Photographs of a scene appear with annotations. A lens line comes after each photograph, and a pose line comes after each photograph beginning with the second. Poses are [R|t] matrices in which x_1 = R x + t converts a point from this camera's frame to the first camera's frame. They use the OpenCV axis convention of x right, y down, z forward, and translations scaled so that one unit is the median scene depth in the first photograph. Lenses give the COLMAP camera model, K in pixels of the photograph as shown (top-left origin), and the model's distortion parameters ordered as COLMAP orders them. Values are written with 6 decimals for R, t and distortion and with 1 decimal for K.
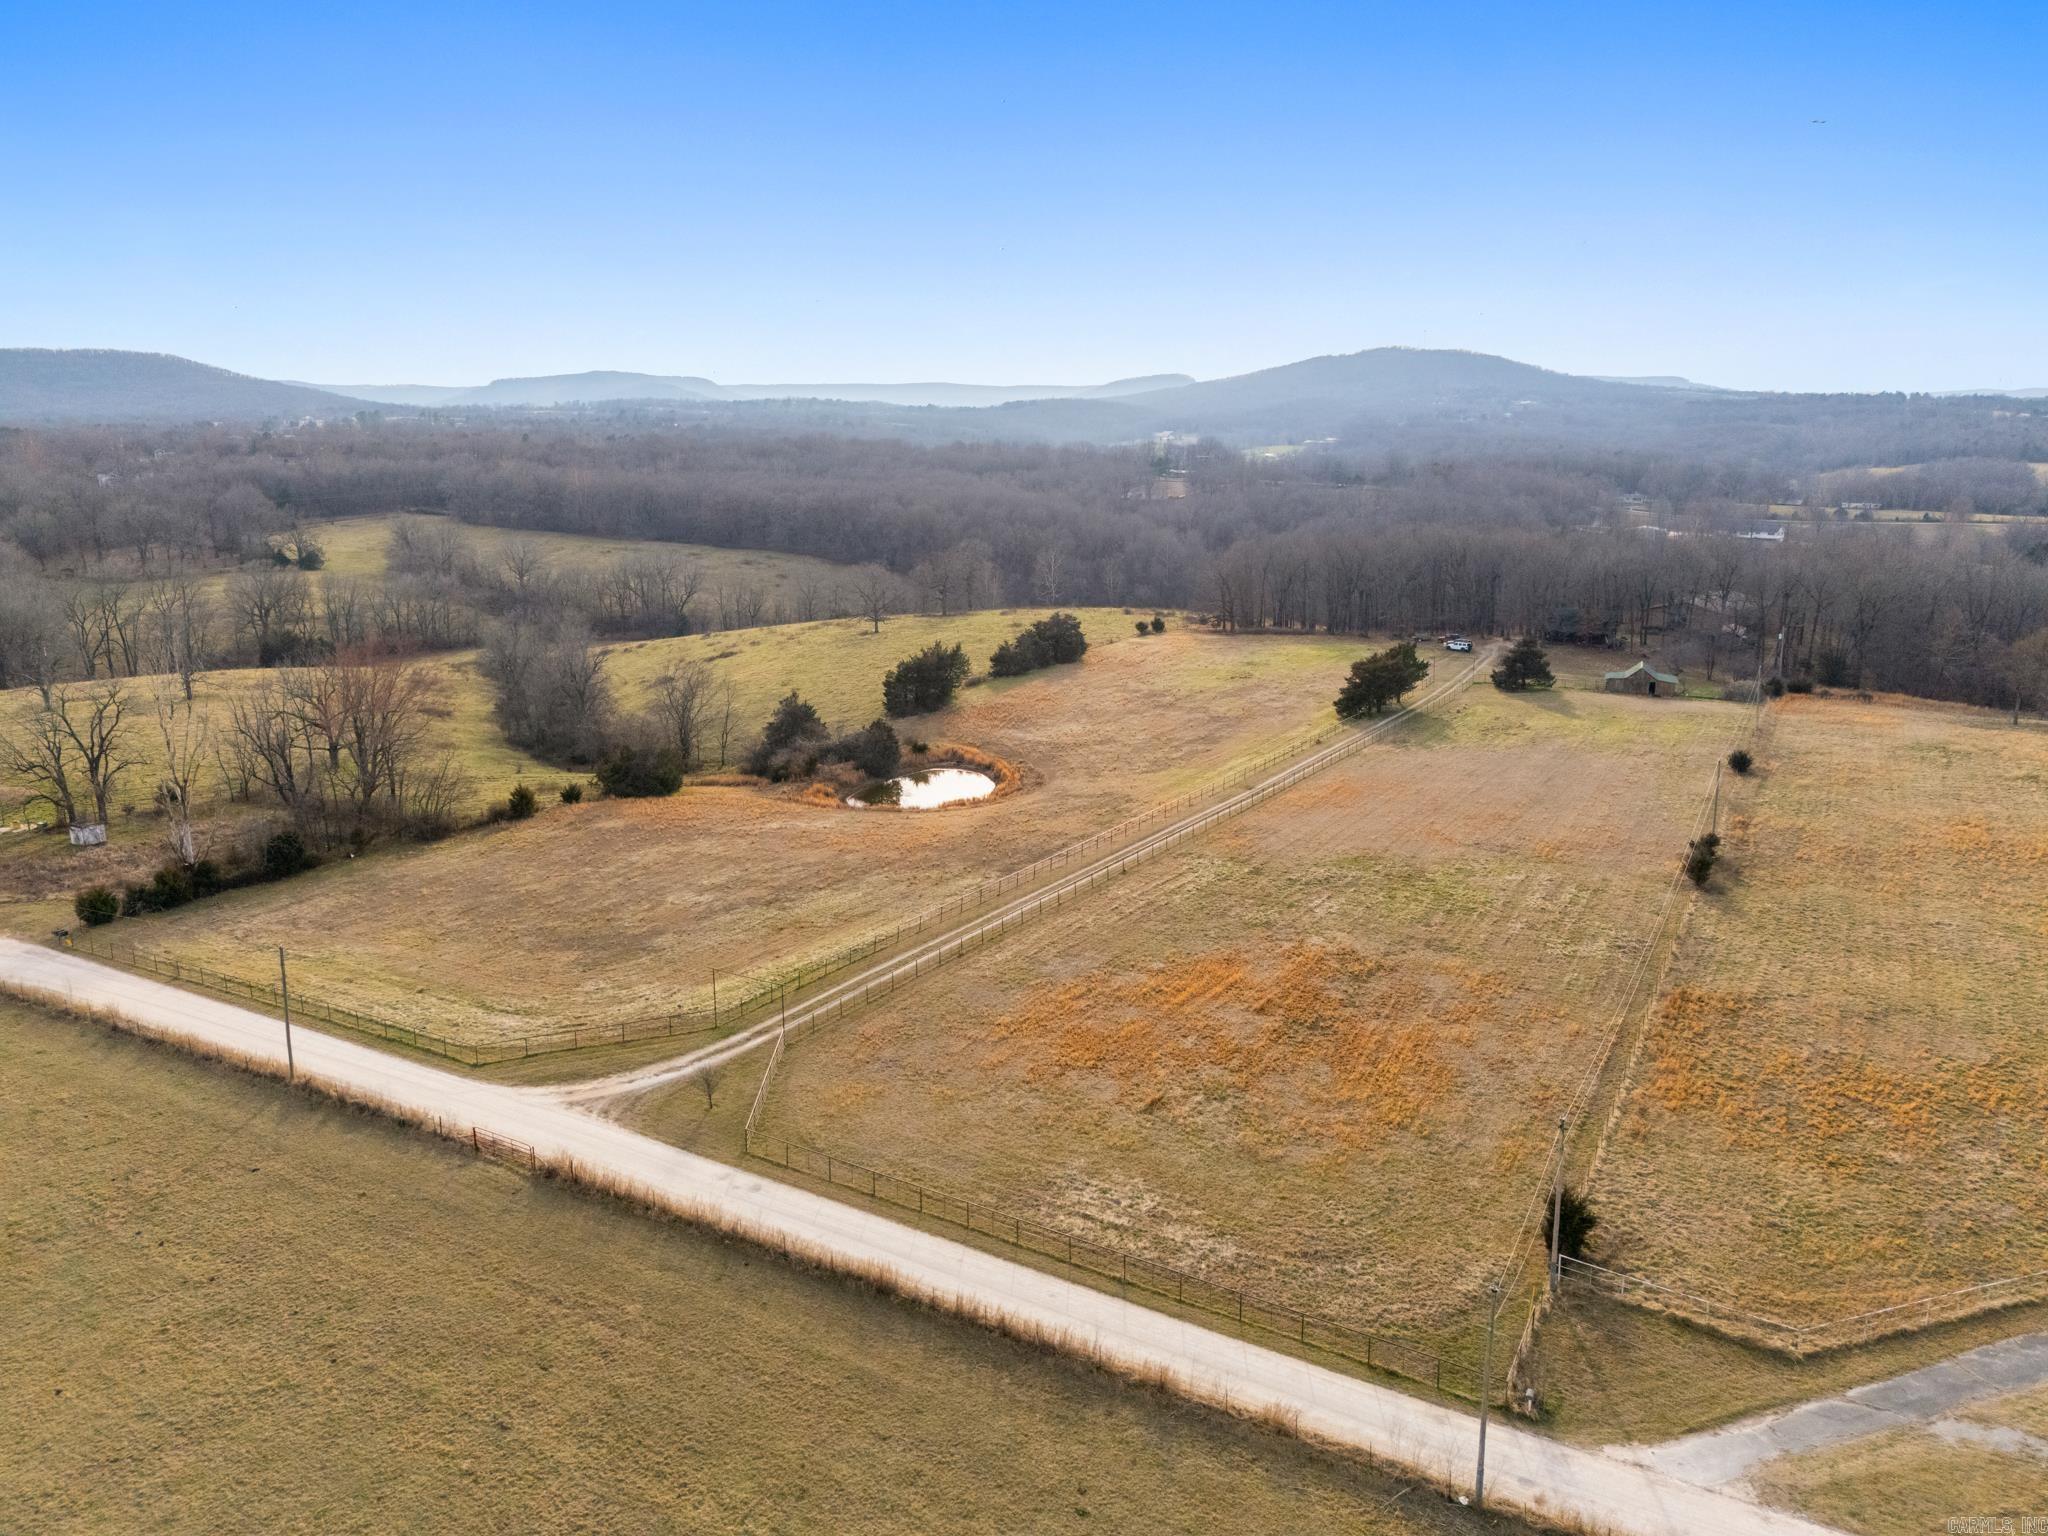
lens RADIAL K [[1505.4, 0, 1031.2], [0, 1505.4, 767.8], [0, 0, 1]] dist [0.109185, -0.126019]
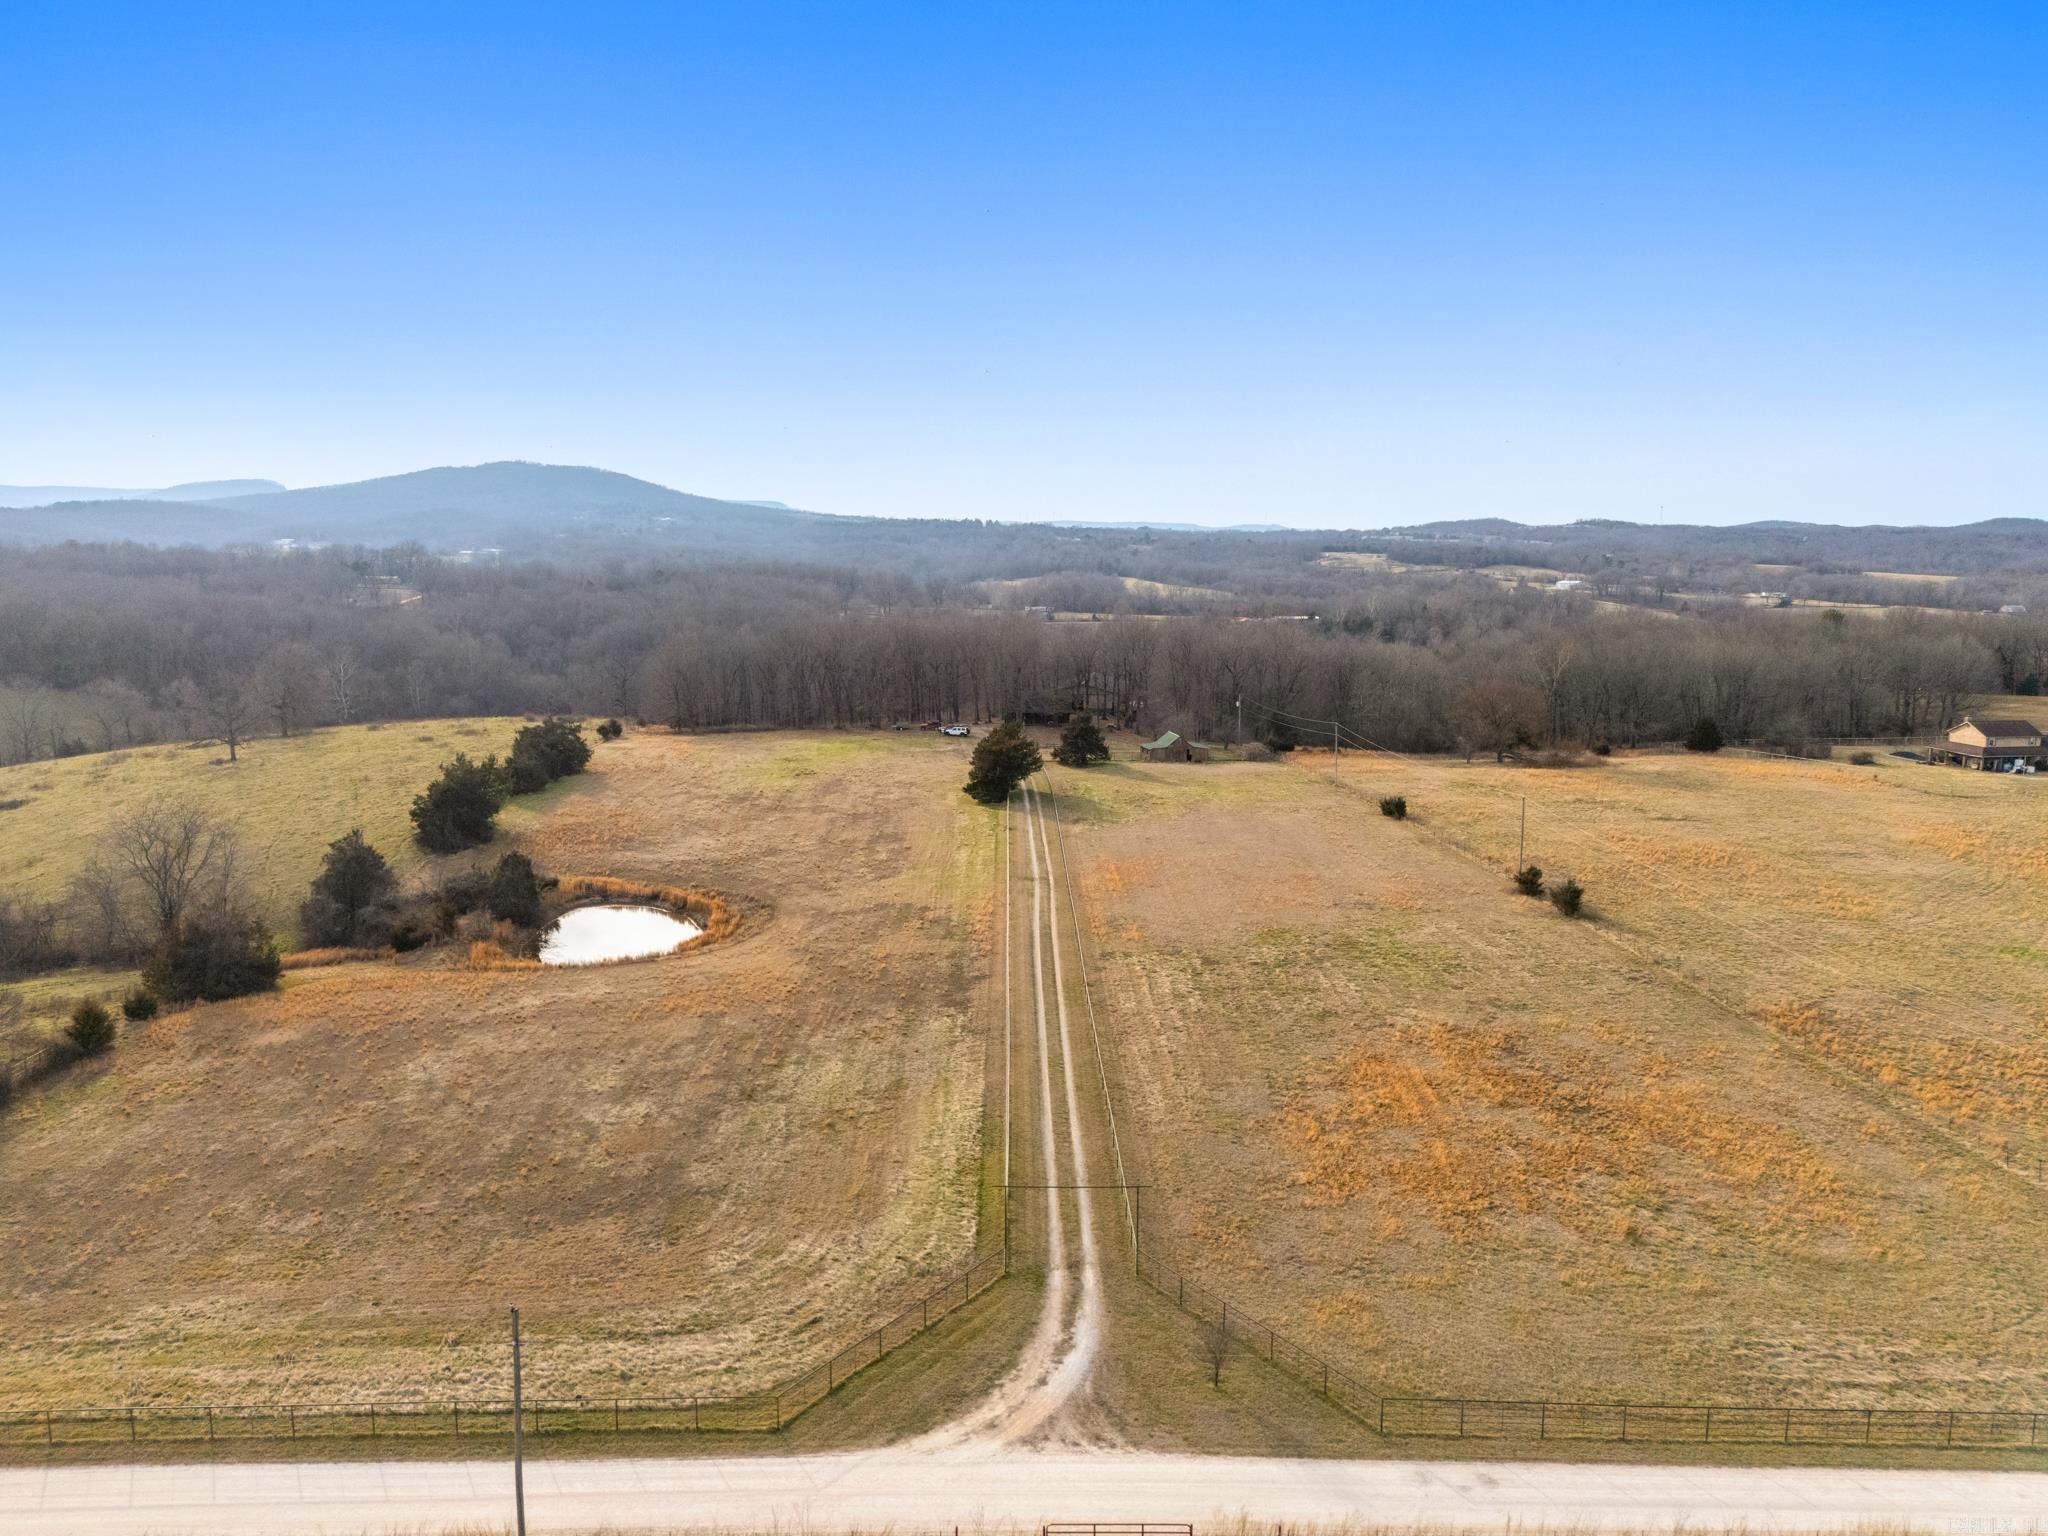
lens RADIAL K [[1505.4, 0, 1031.2], [0, 1505.4, 767.8], [0, 0, 1]] dist [0.109185, -0.126019]
pose [[0.847677, -0.070434, 0.525817, -0.212037], [0.109351, 0.993061, -0.043265, -0.009304], [-0.519121, 0.094173, 0.849497, 0.153038]]
